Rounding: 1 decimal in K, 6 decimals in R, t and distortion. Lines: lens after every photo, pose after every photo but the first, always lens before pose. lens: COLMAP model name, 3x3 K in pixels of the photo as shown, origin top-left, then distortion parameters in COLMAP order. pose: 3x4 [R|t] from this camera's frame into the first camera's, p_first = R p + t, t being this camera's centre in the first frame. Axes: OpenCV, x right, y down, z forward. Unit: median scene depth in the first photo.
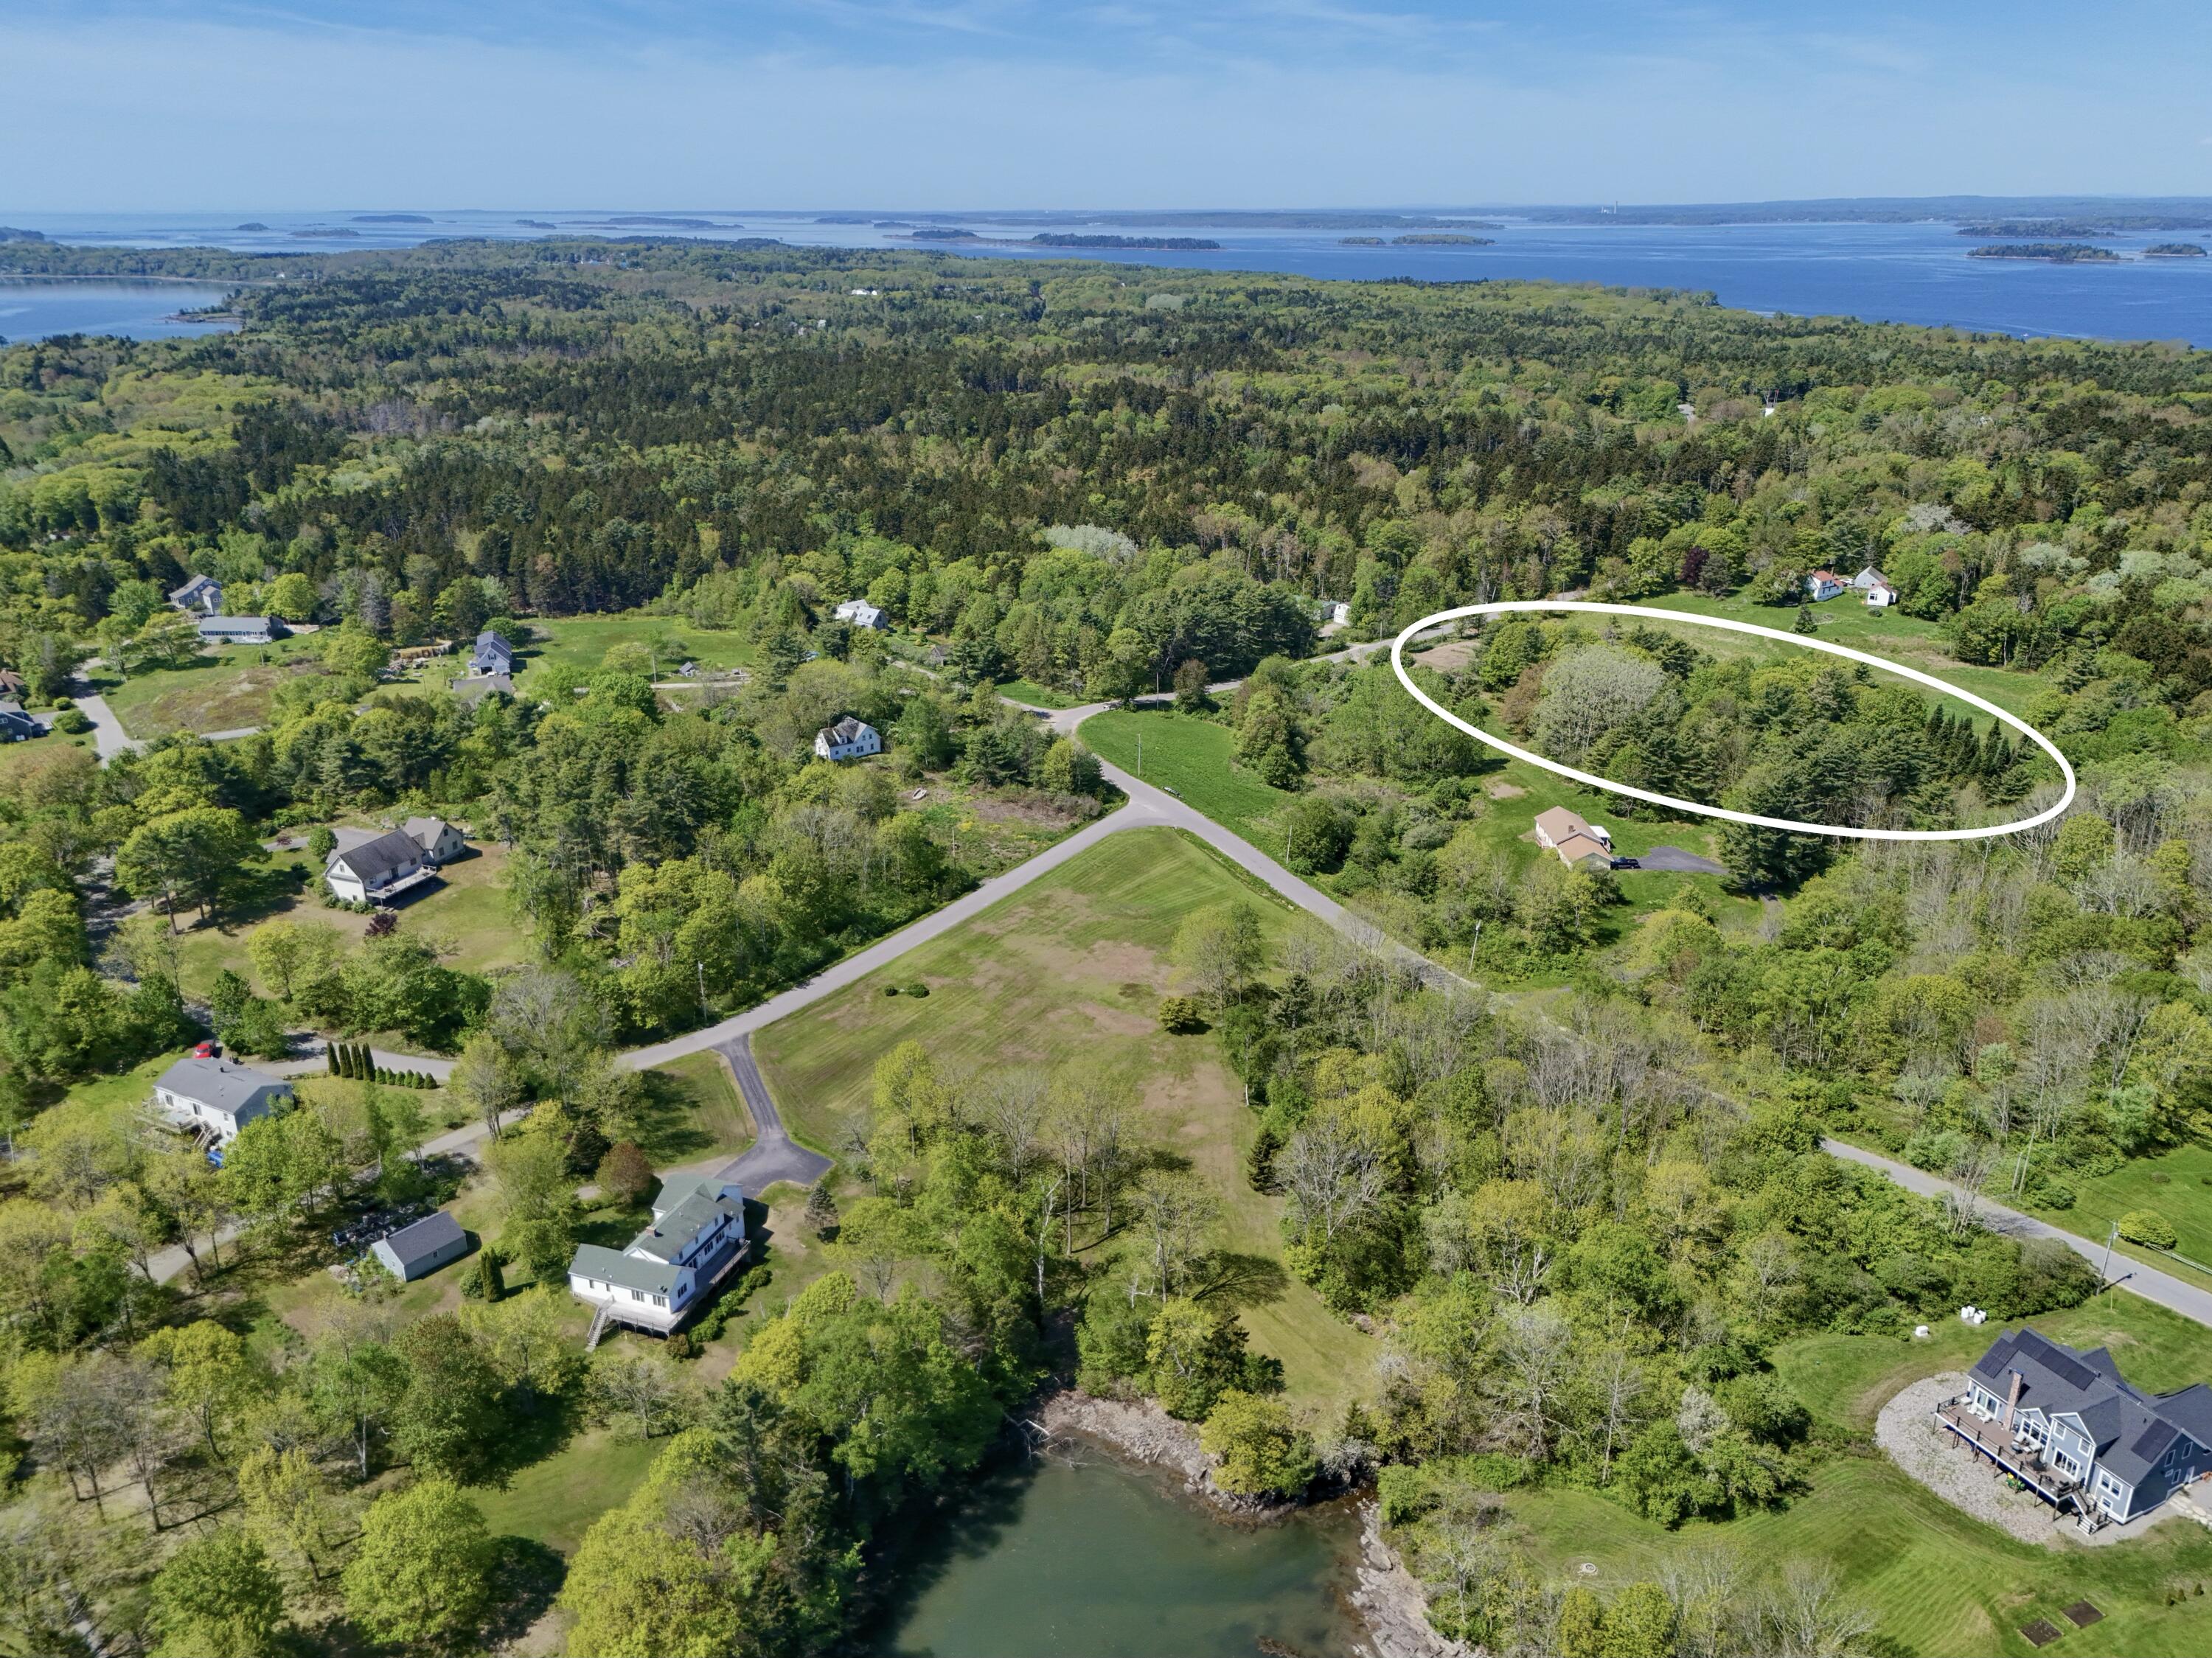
lens RADIAL K [[1650.9, 0, 1106.0], [0, 1650.9, 829.0], [0, 0, 1]] dist [0.059520, -0.057448]
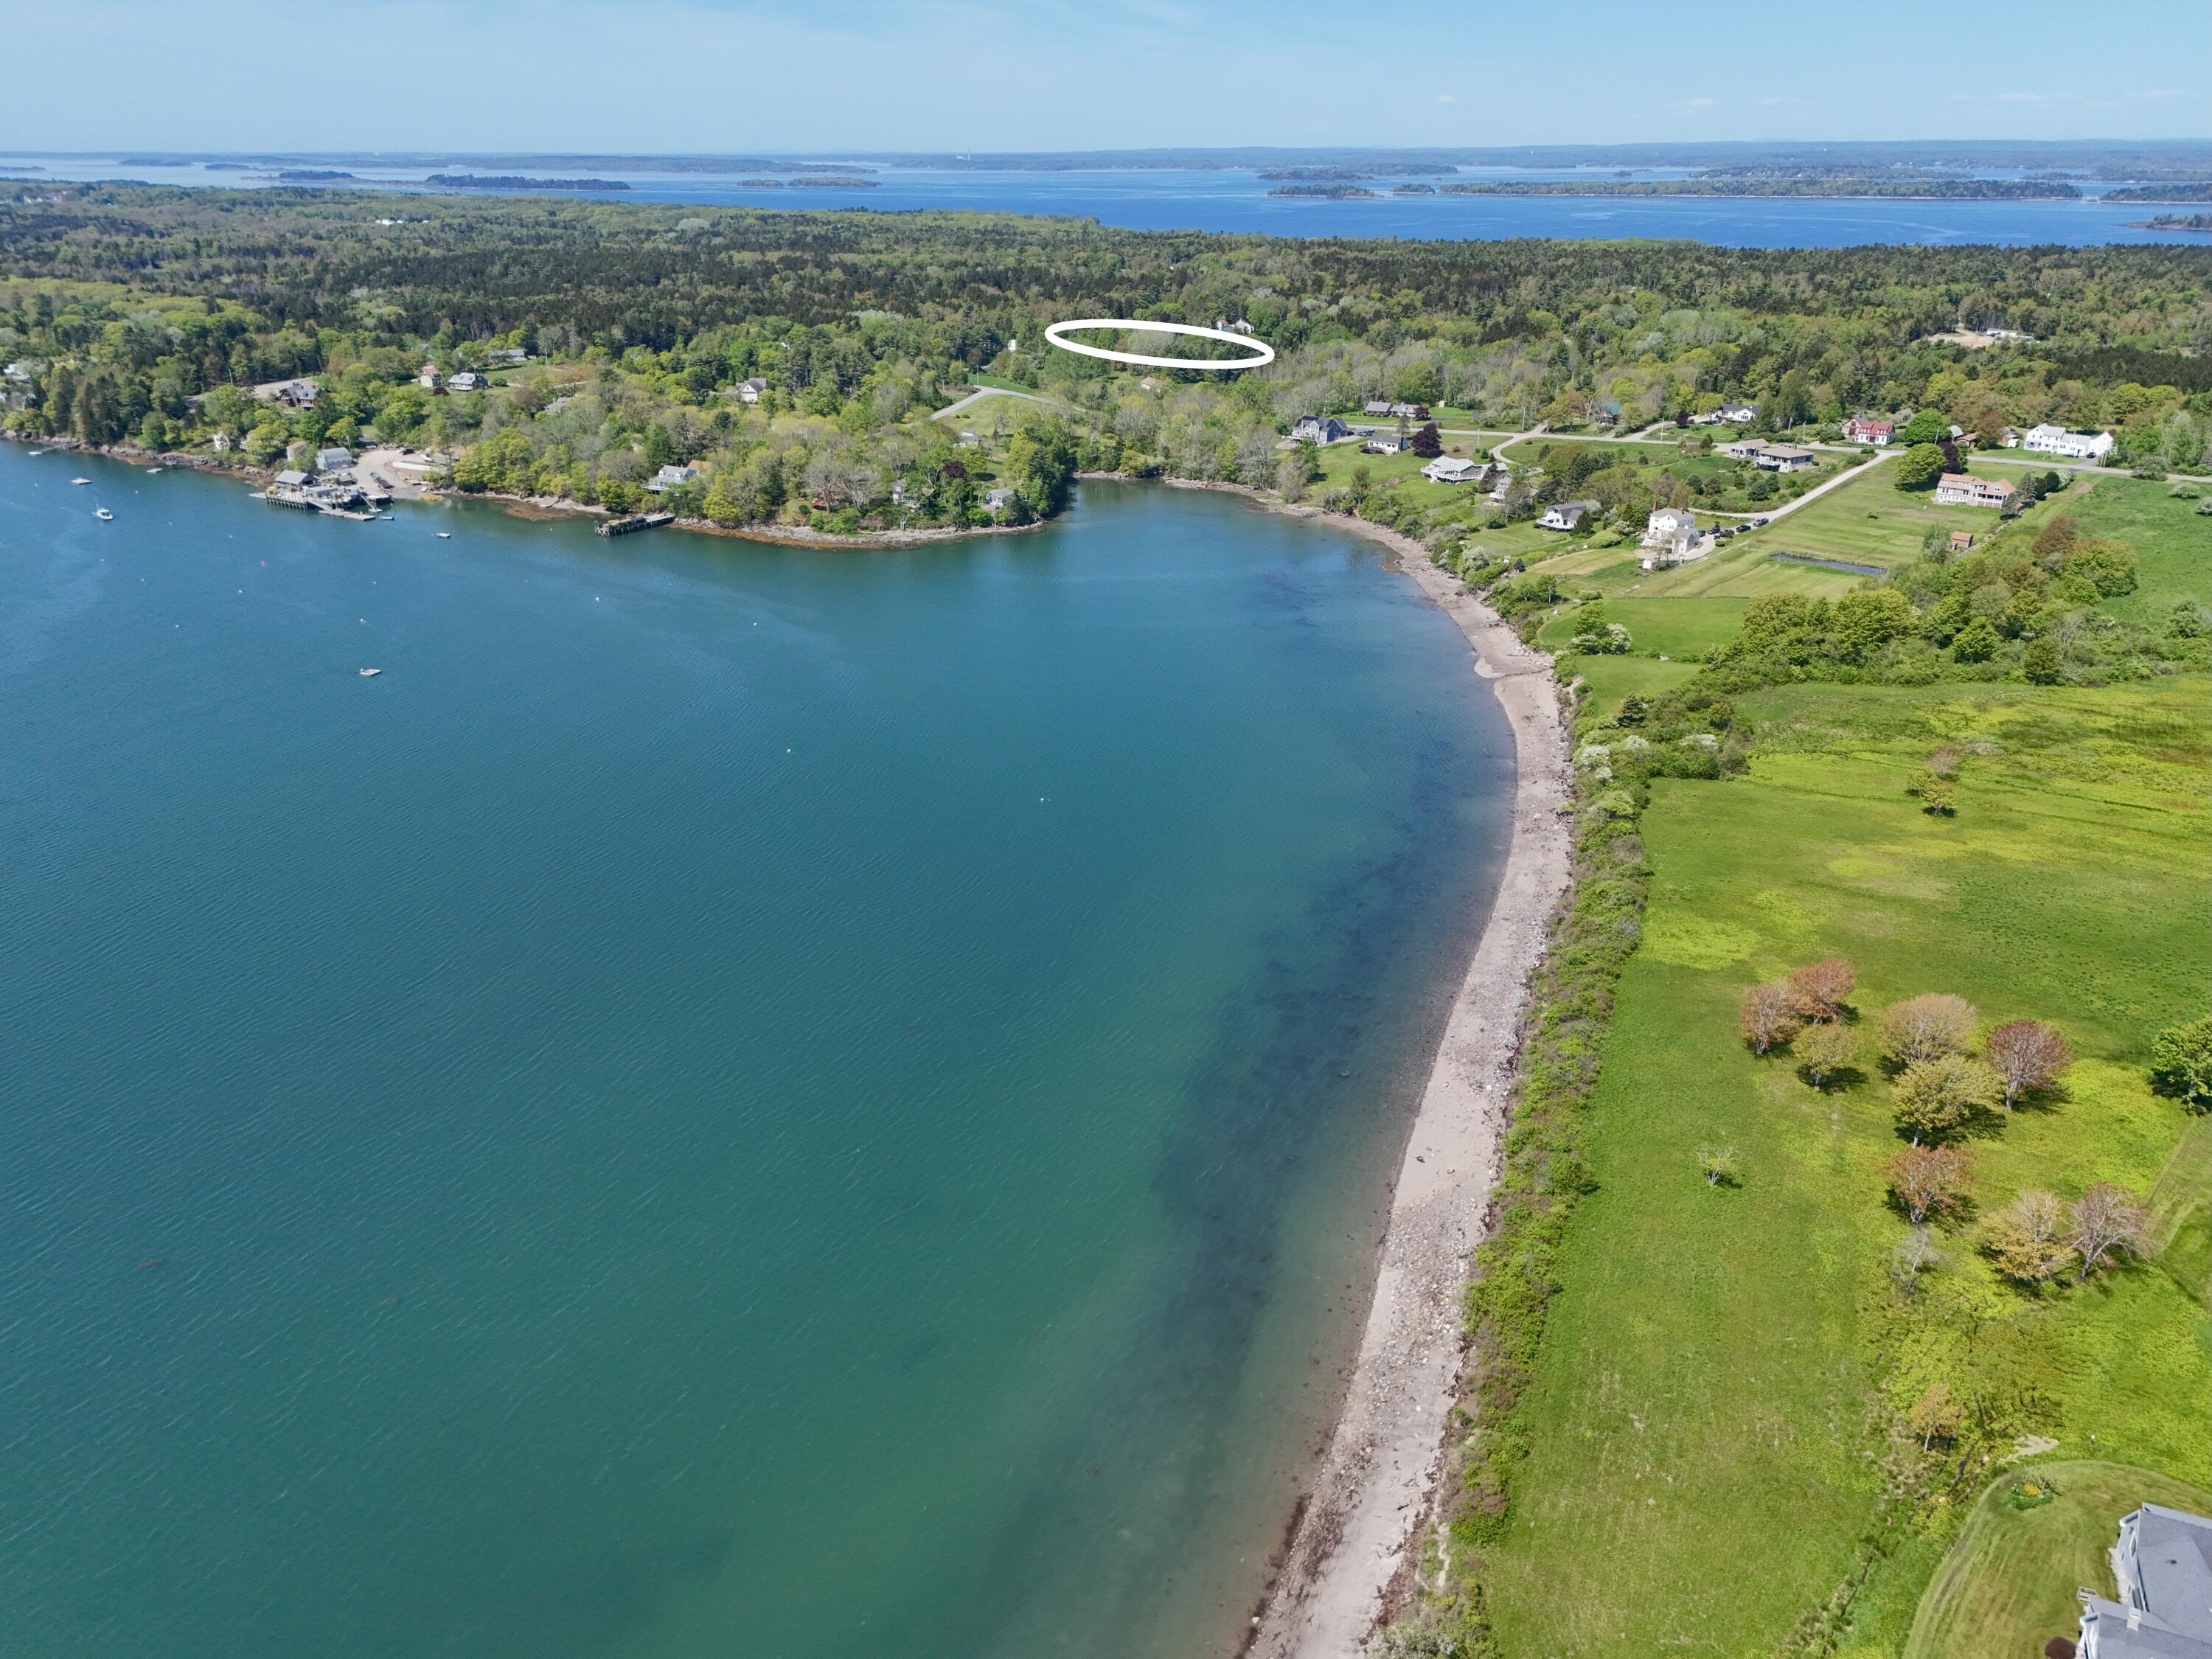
lens RADIAL K [[1642.5, 0, 1122.7], [0, 1642.5, 827.1], [0, 0, 1]] dist [0.062001, -0.067730]
pose [[0.932028, -0.136257, 0.335796, -0.341490], [0.126647, 0.990663, 0.050466, 0.257839], [-0.339537, -0.004508, 0.940582, -0.665303]]
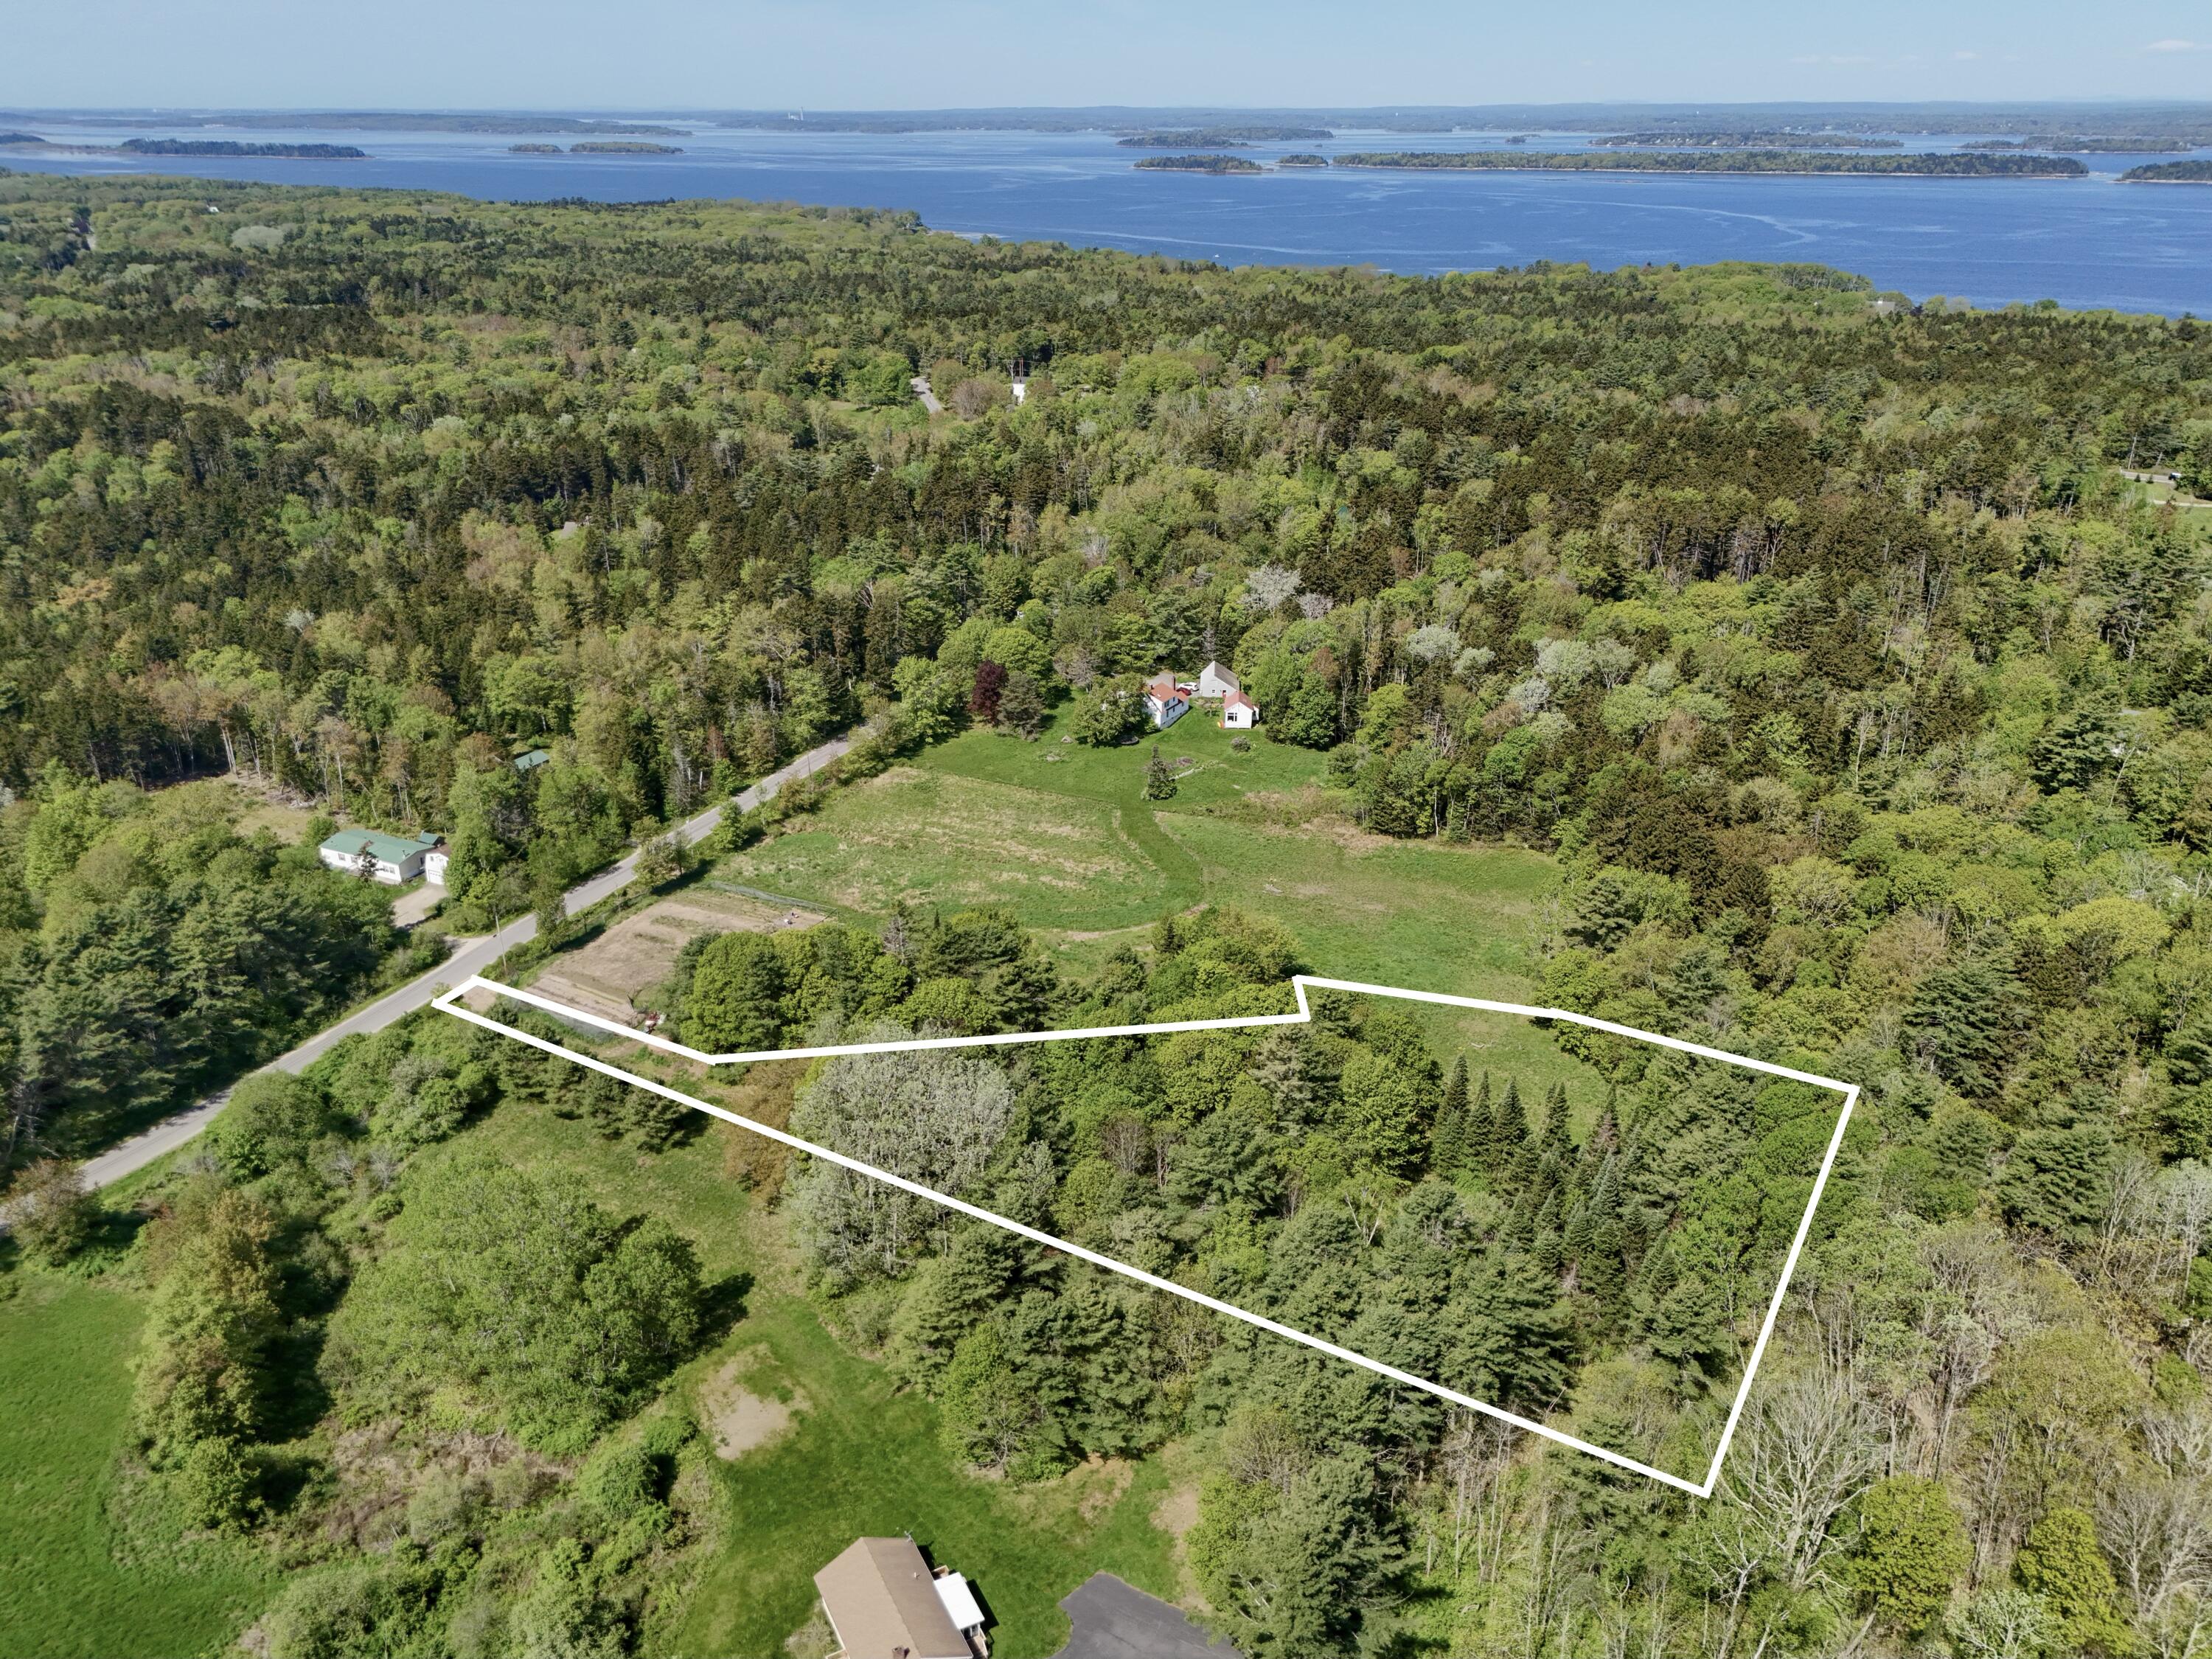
lens RADIAL K [[1651.0, 0, 1106.0], [0, 1651.0, 829.5], [0, 0, 1]] dist [0.059520, -0.057448]
pose [[0.902855, -0.167163, 0.396117, 0.087223], [0.147357, 0.985830, 0.080159, -0.108594], [-0.403904, -0.014001, 0.914694, 0.263559]]
